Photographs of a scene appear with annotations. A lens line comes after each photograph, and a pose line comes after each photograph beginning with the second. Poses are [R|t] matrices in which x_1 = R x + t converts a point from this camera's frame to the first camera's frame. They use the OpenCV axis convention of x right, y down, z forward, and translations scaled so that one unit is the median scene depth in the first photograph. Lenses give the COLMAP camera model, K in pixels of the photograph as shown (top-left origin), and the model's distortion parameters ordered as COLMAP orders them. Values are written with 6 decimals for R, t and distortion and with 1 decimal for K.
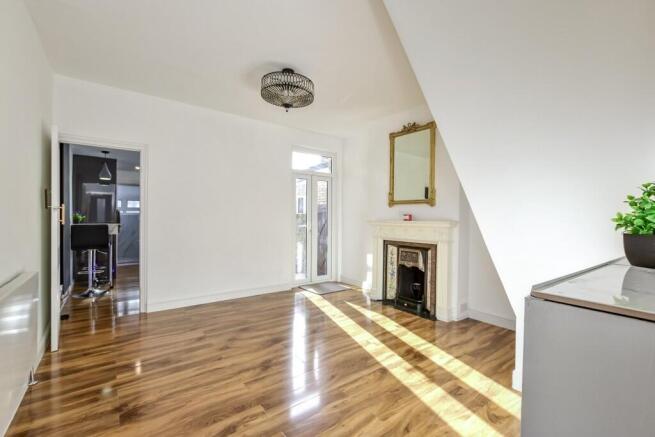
lens RADIAL K [[292.2, 0, 327.5], [0, 292.2, 218.5], [0, 0, 1]] dist [-0.000380, -0.000046]
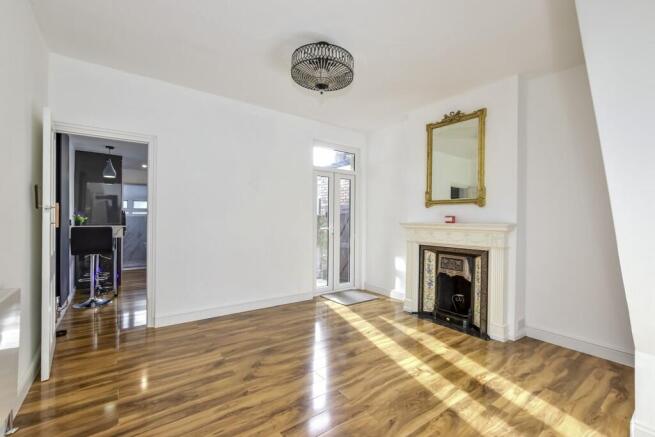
lens RADIAL K [[292.2, 0, 327.5], [0, 292.2, 218.5], [0, 0, 1]] dist [-0.000380, -0.000046]
pose [[0.999890, 0.001313, -0.014805, -0.082084], [-0.001382, 0.999988, -0.004623, -0.001884], [0.014799, 0.004643, 0.999880, 0.120835]]
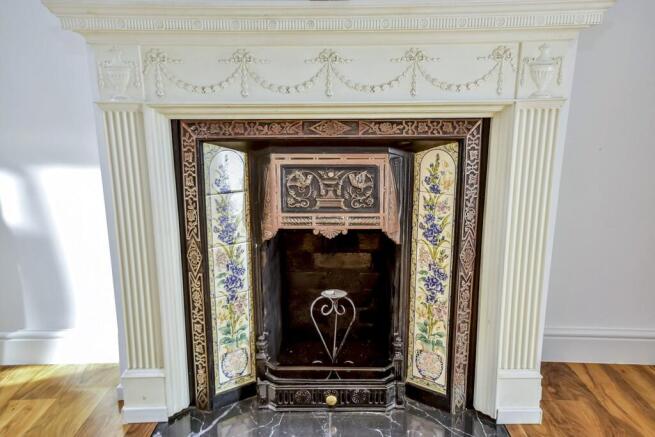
lens RADIAL K [[553.7, 0, 327.5], [0, 553.7, 218.5], [0, 0, 1]] dist [0.103680, 0.009725]
pose [[0.609765, -0.203990, 0.765882, -0.040525], [0.014669, 0.969051, 0.246425, 0.051949], [-0.792447, -0.139026, 0.593885, 0.774010]]
